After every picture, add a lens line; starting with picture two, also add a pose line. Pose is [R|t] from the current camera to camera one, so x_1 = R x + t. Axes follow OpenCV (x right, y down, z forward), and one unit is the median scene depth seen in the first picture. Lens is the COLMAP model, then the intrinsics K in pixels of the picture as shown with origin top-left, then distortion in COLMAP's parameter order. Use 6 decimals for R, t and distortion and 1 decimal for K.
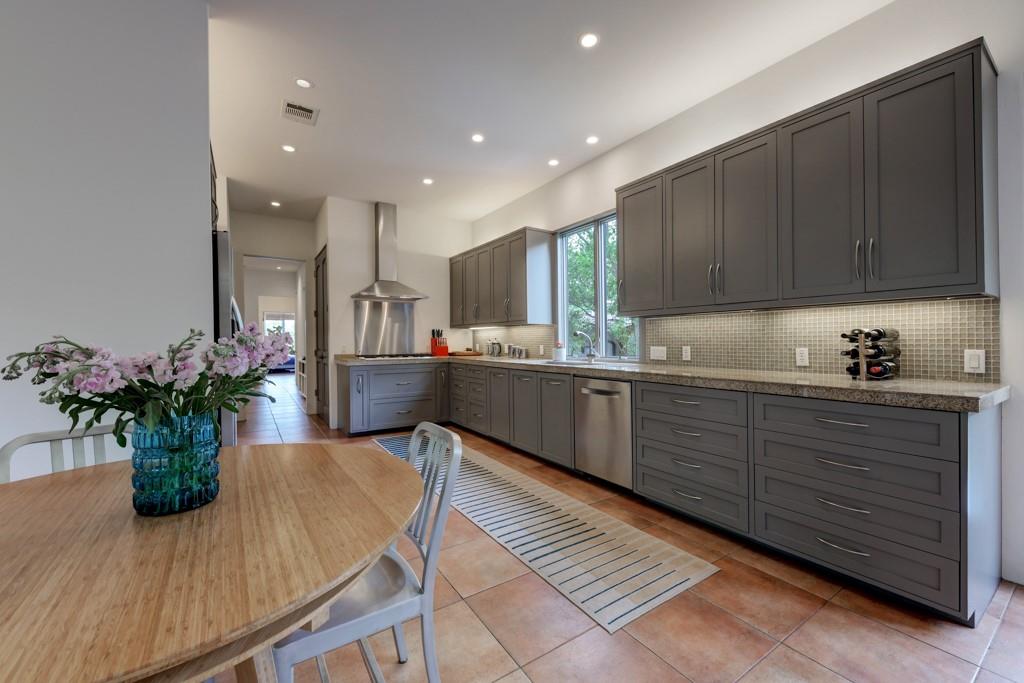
lens RADIAL K [[406.9, 0, 511.8], [0, 406.9, 343.5], [0, 0, 1]] dist [0.010815, 0.000925]
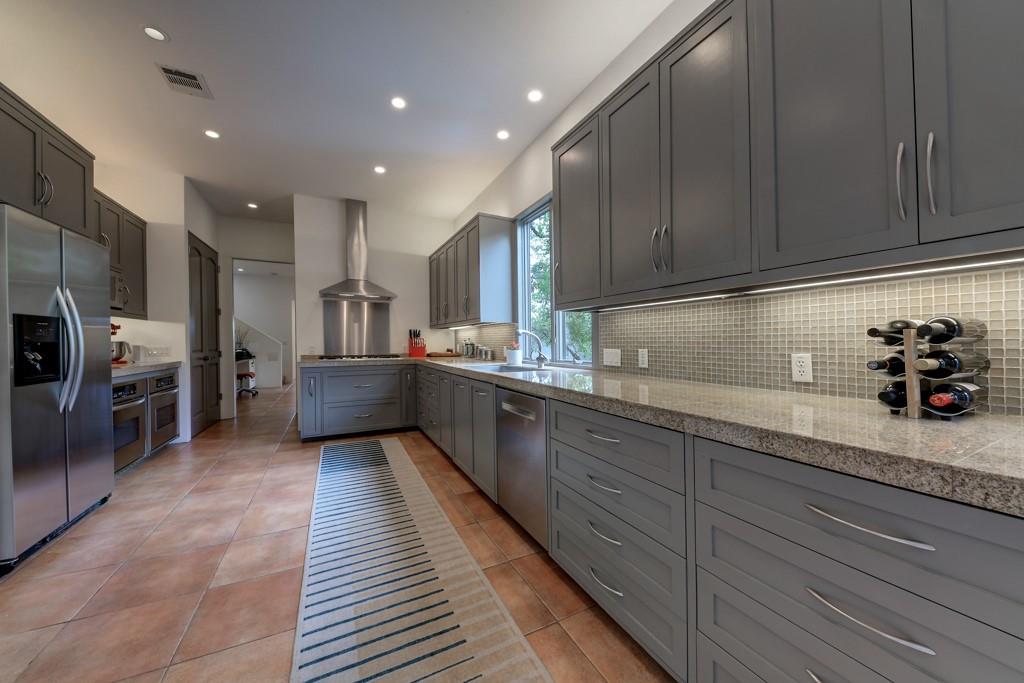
lens RADIAL K [[357.8, 0, 510.5], [0, 357.8, 340.4], [0, 0, 1]] dist [0.000097, -0.001192]
pose [[0.993374, 0.001820, -0.114916, 0.263786], [-0.002913, 0.999952, -0.009345, -0.001991], [0.114894, 0.009617, 0.993331, 0.323545]]
